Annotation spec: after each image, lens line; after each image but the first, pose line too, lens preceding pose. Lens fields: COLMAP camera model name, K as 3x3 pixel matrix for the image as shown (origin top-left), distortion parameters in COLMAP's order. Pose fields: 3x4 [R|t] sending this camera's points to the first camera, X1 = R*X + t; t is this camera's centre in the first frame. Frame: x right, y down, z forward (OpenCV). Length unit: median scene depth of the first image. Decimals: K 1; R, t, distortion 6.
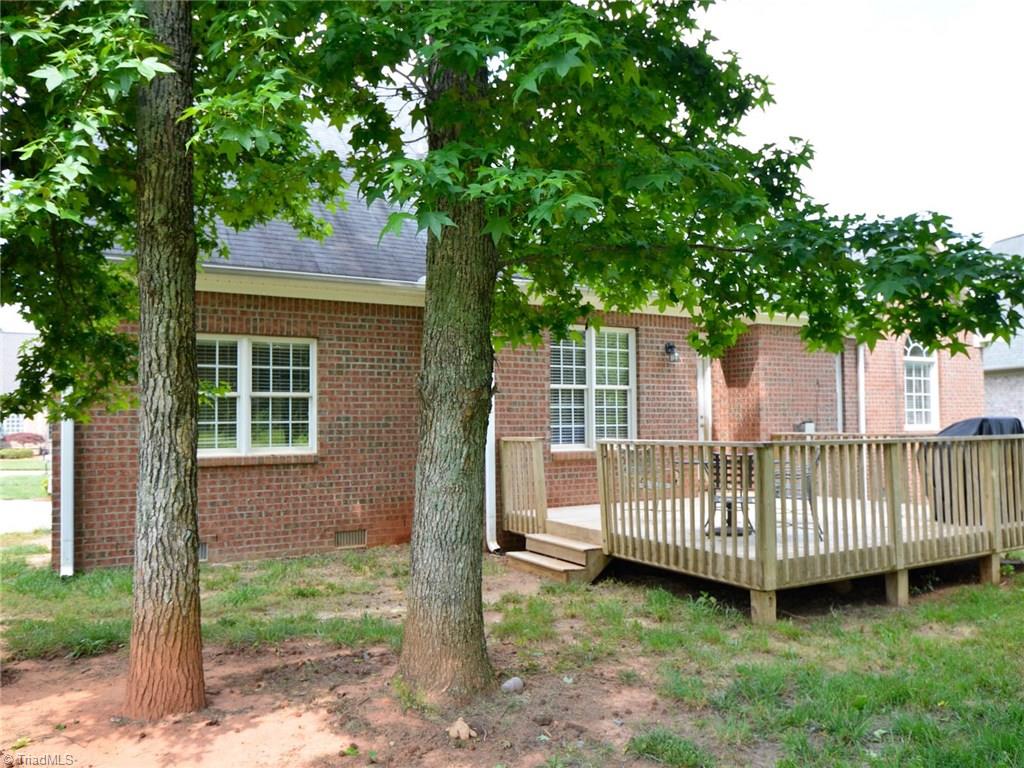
lens RADIAL K [[653.8, 0, 512.0], [0, 653.8, 384.0], [0, 0, 1]] dist [-0.000212, 0.000508]
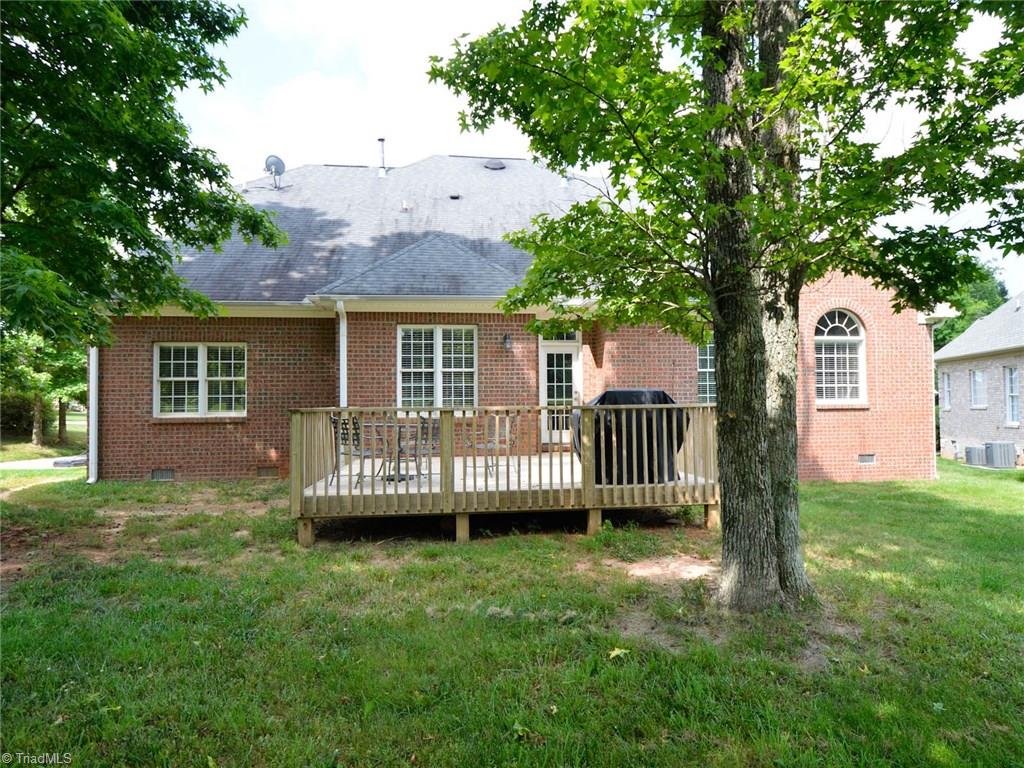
lens RADIAL K [[487.6, 0, 512.0], [0, 487.6, 384.0], [0, 0, 1]] dist [-0.001082, -0.000219]
pose [[0.943405, -0.009763, -0.331500, 0.670908], [0.019810, 0.999441, 0.026941, 0.010307], [0.331052, -0.031983, 0.943070, 0.116596]]
